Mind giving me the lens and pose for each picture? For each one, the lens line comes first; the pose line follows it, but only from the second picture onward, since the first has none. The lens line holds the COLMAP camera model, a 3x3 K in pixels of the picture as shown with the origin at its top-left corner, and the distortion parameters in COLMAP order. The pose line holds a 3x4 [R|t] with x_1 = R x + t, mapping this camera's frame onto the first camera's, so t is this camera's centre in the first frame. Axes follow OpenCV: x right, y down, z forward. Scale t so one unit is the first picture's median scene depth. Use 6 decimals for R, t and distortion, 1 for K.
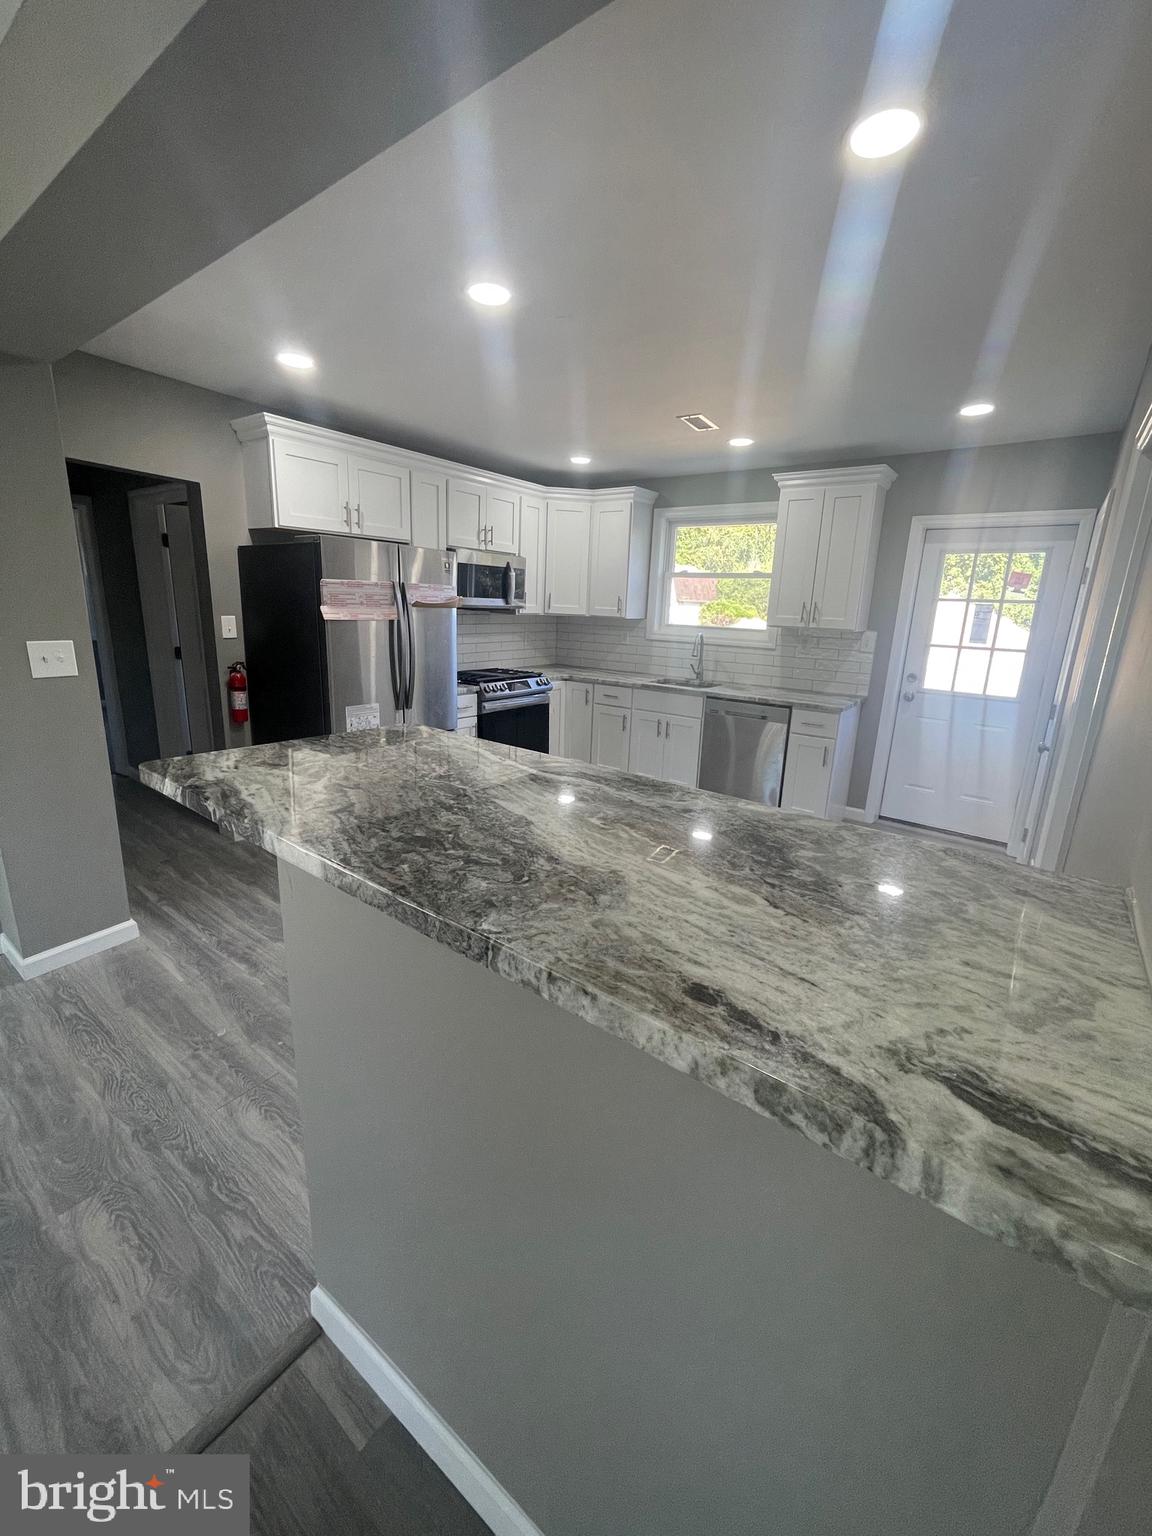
lens RADIAL K [[620.7, 0, 577.1], [0, 620.7, 751.8], [0, 0, 1]] dist [0.000360, 0.000273]
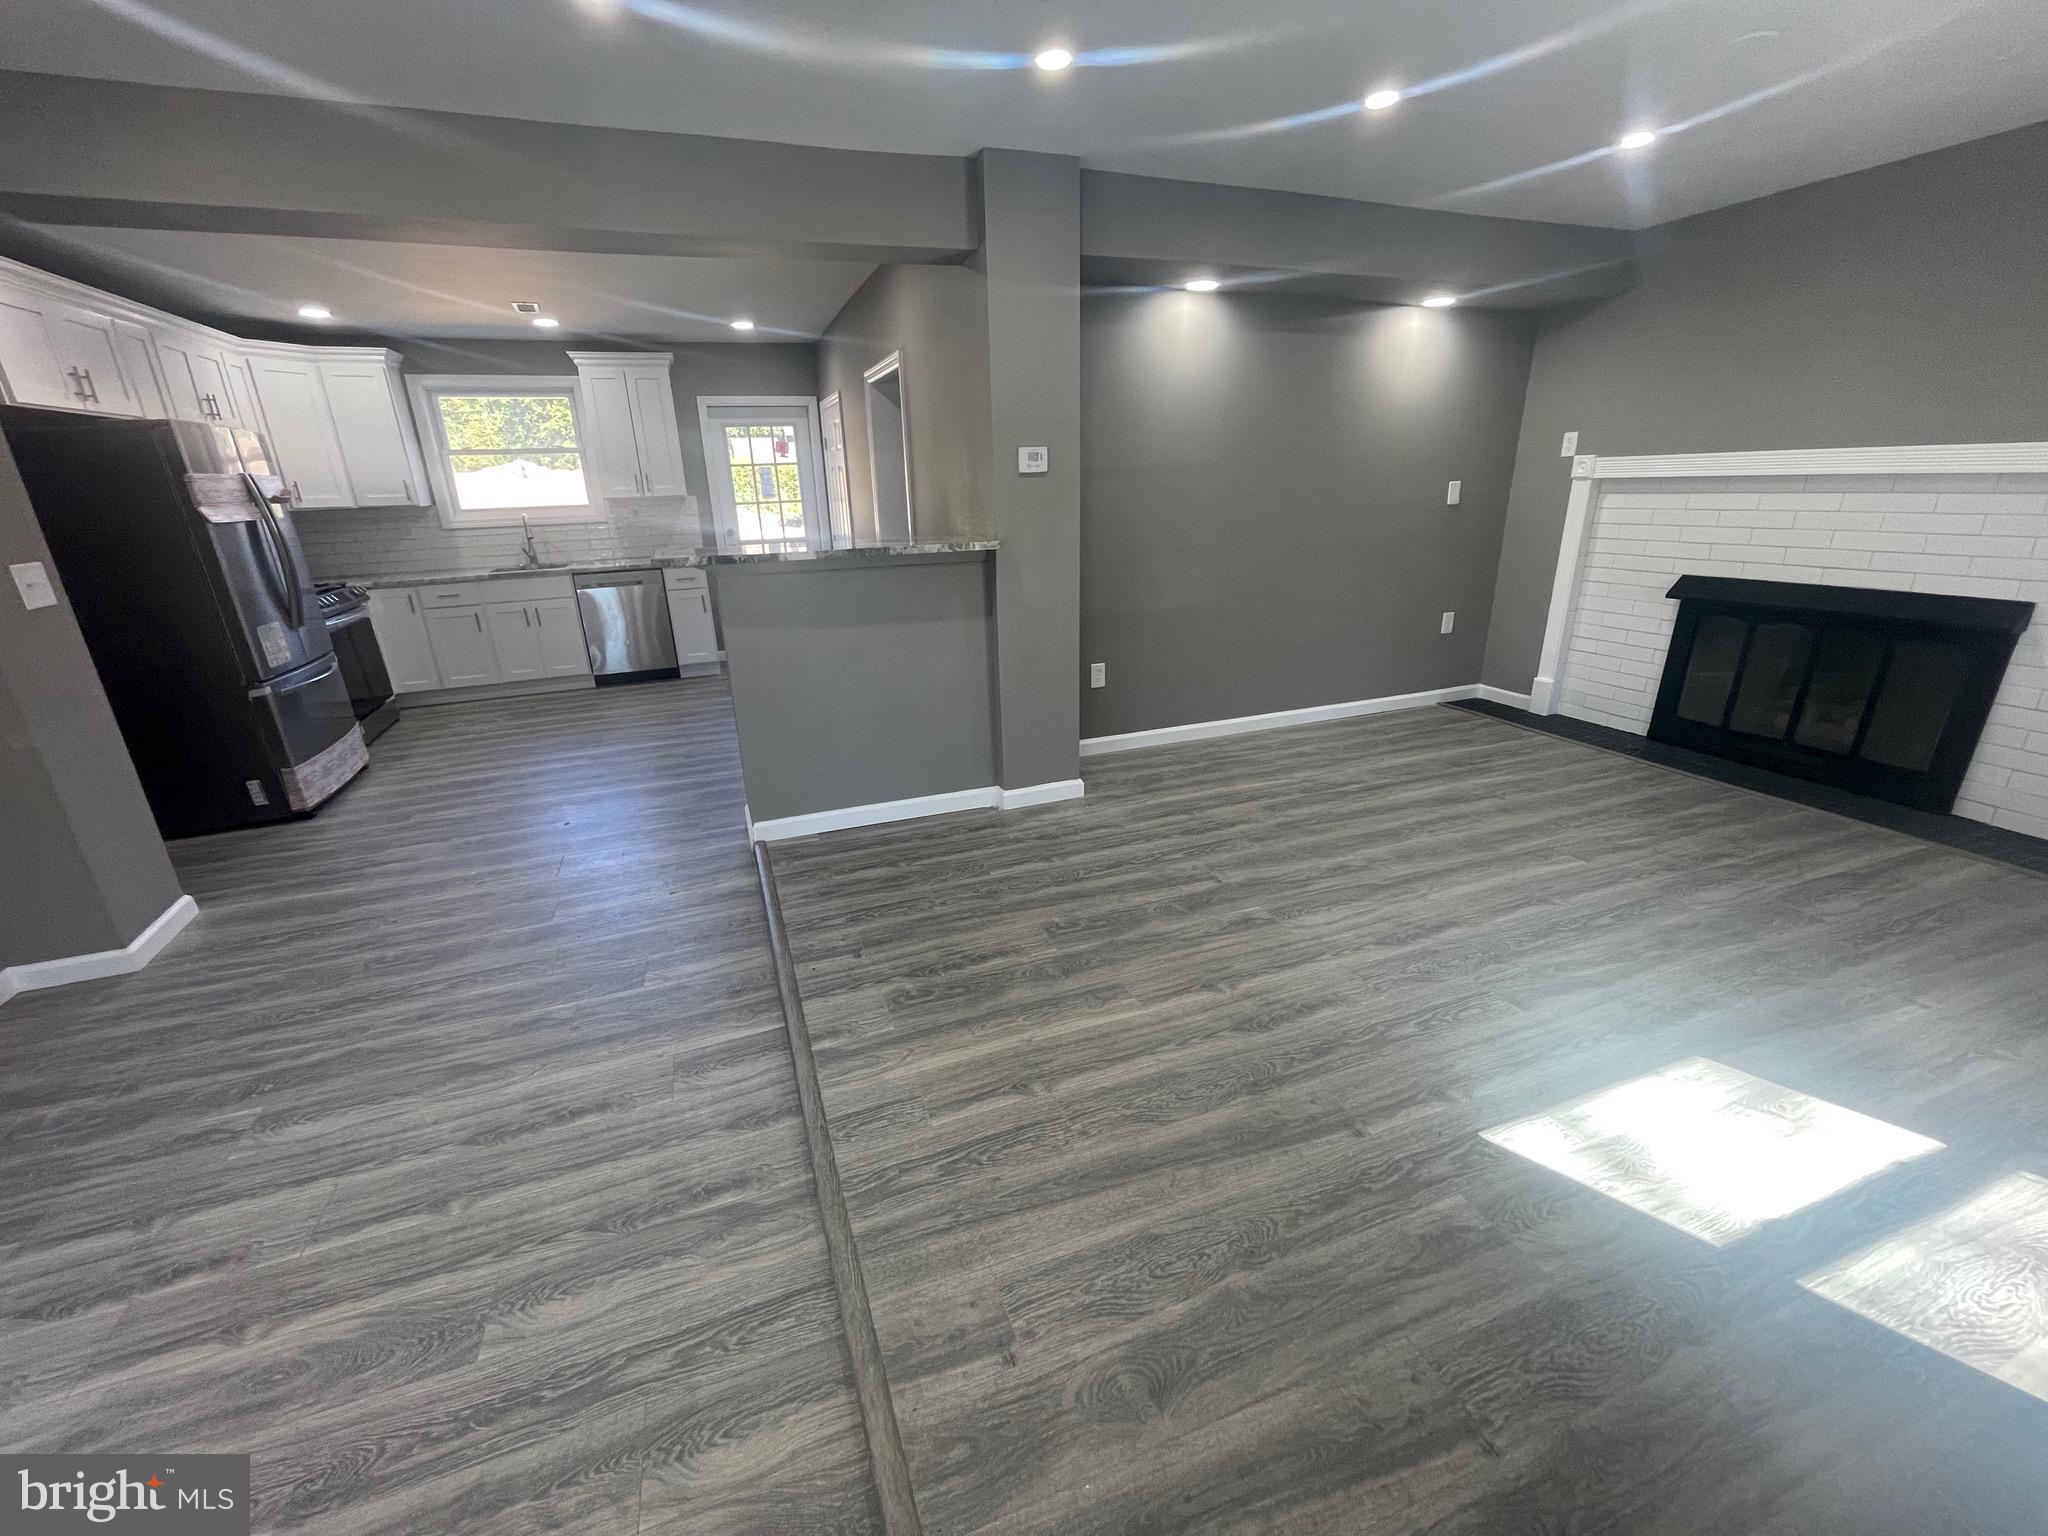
lens RADIAL K [[827.6, 0, 1024.0], [0, 827.6, 768.0], [0, 0, 1]] dist [0.000360, 0.000273]
pose [[0.526679, -0.333716, 0.781821, -0.548331], [0.250681, 0.939792, 0.232272, 0.076519], [-0.812262, 0.073654, 0.578624, -0.347657]]
